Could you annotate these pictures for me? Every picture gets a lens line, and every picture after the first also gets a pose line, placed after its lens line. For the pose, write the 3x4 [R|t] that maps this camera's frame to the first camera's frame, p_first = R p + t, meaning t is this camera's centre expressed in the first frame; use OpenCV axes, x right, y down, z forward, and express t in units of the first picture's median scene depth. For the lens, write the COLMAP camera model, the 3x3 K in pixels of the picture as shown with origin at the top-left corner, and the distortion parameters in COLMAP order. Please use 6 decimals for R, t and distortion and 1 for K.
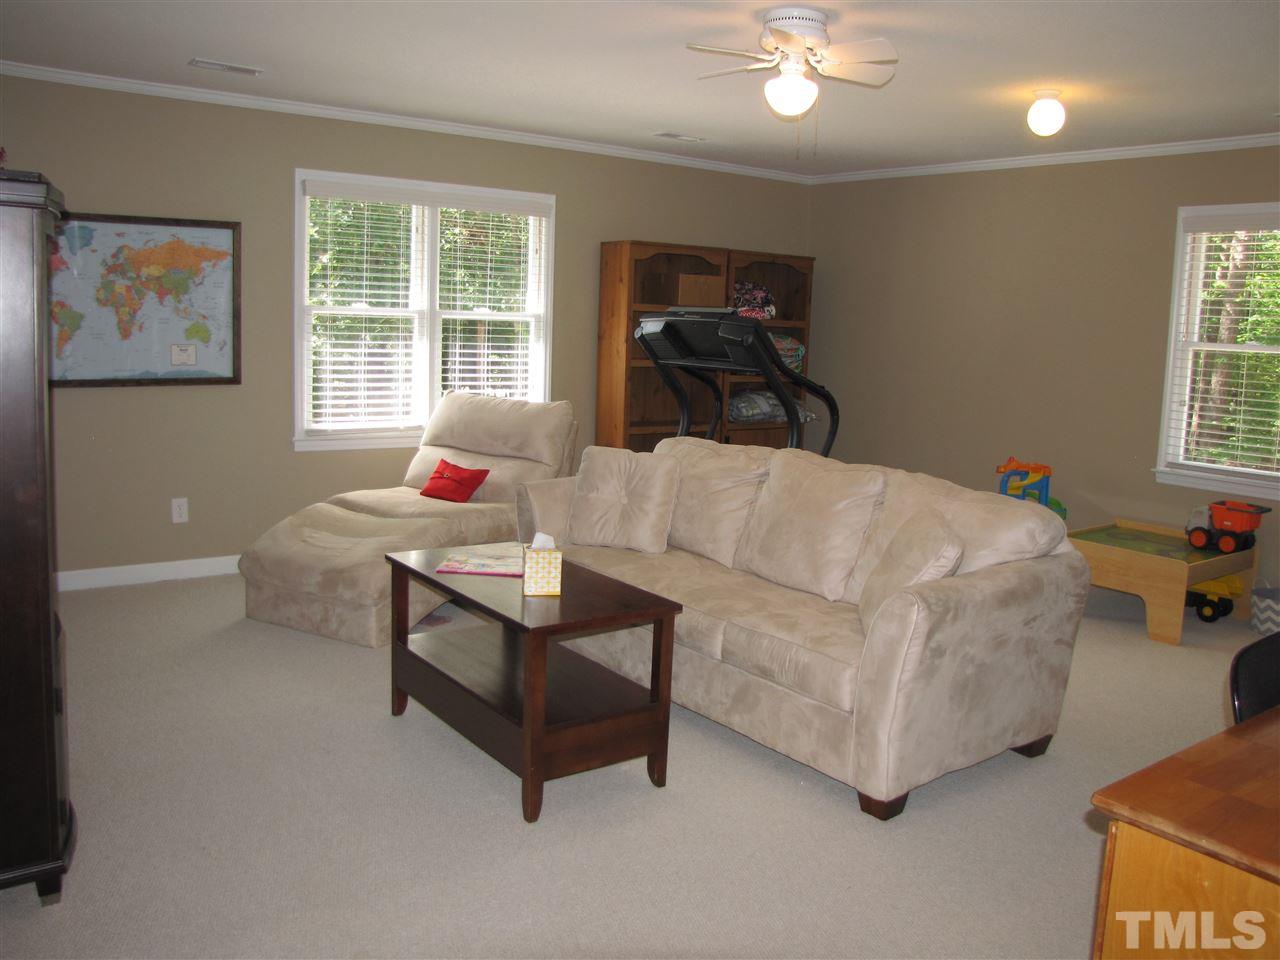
lens RADIAL K [[1069.2, 0, 638.5], [0, 1069.2, 450.4], [0, 0, 1]] dist [-0.194537, 0.167612]
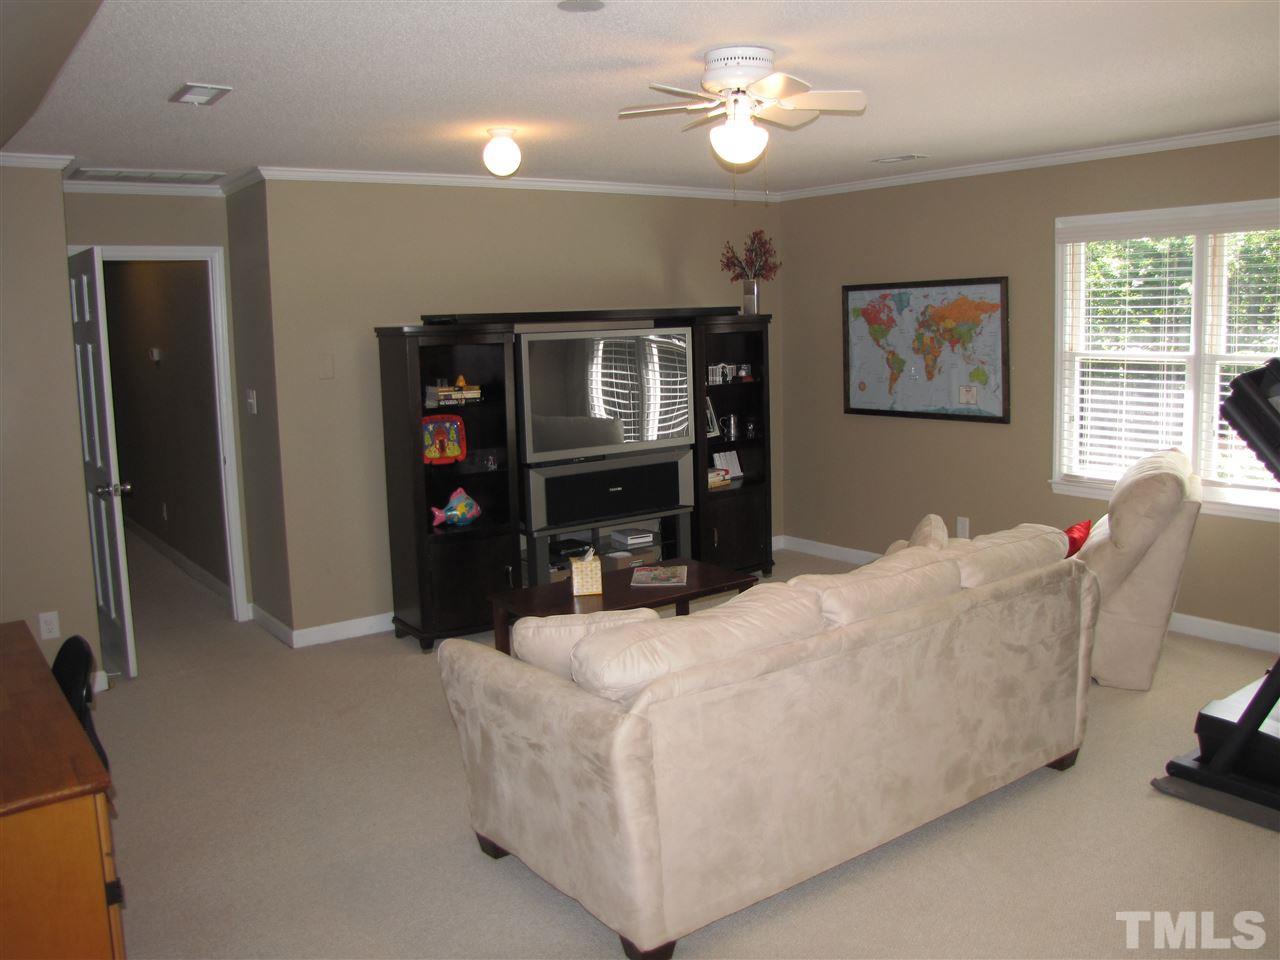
lens RADIAL K [[1069.2, 0, 638.5], [0, 1069.2, 450.4], [0, 0, 1]] dist [-0.194537, 0.167612]
pose [[0.001667, 0.082041, -0.996628, 0.747420], [-0.096244, 0.992016, 0.081501, -0.092231], [0.995356, 0.095783, 0.009550, 0.633854]]
